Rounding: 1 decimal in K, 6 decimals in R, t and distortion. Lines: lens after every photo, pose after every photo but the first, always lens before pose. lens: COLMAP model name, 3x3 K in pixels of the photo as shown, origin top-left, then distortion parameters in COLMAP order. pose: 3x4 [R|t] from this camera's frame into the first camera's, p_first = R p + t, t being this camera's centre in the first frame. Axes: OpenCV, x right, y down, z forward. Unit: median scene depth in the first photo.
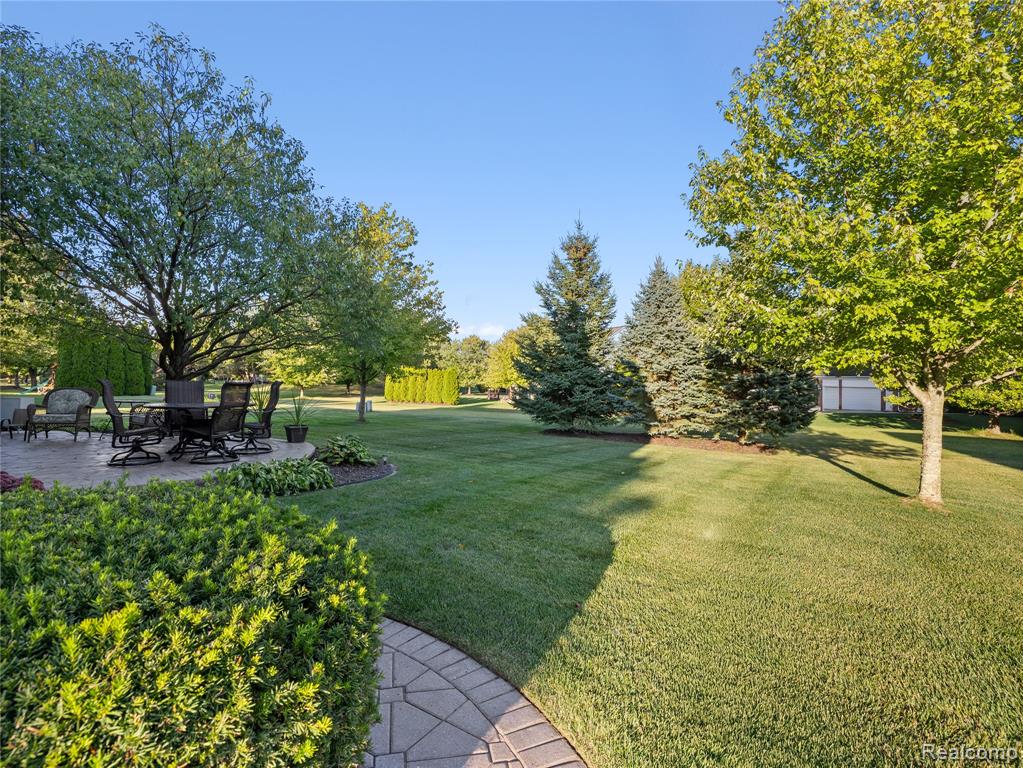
lens RADIAL K [[477.1, 0, 511.5], [0, 477.1, 384.0], [0, 0, 1]] dist [-0.001263, -0.000716]
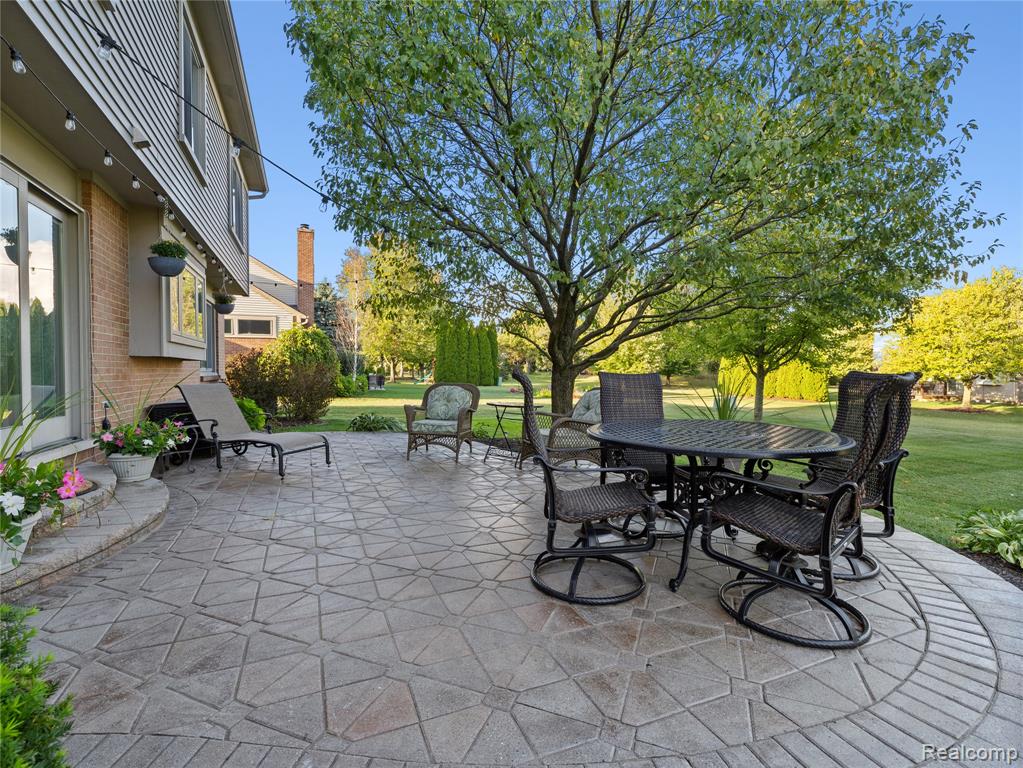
lens RADIAL K [[477.1, 0, 511.5], [0, 477.1, 384.0], [0, 0, 1]] dist [-0.001263, -0.000716]
pose [[0.822757, 0.006055, -0.568361, -0.117785], [0.005420, 0.999814, 0.018497, -0.001157], [0.568368, -0.018299, 0.822571, 0.123062]]
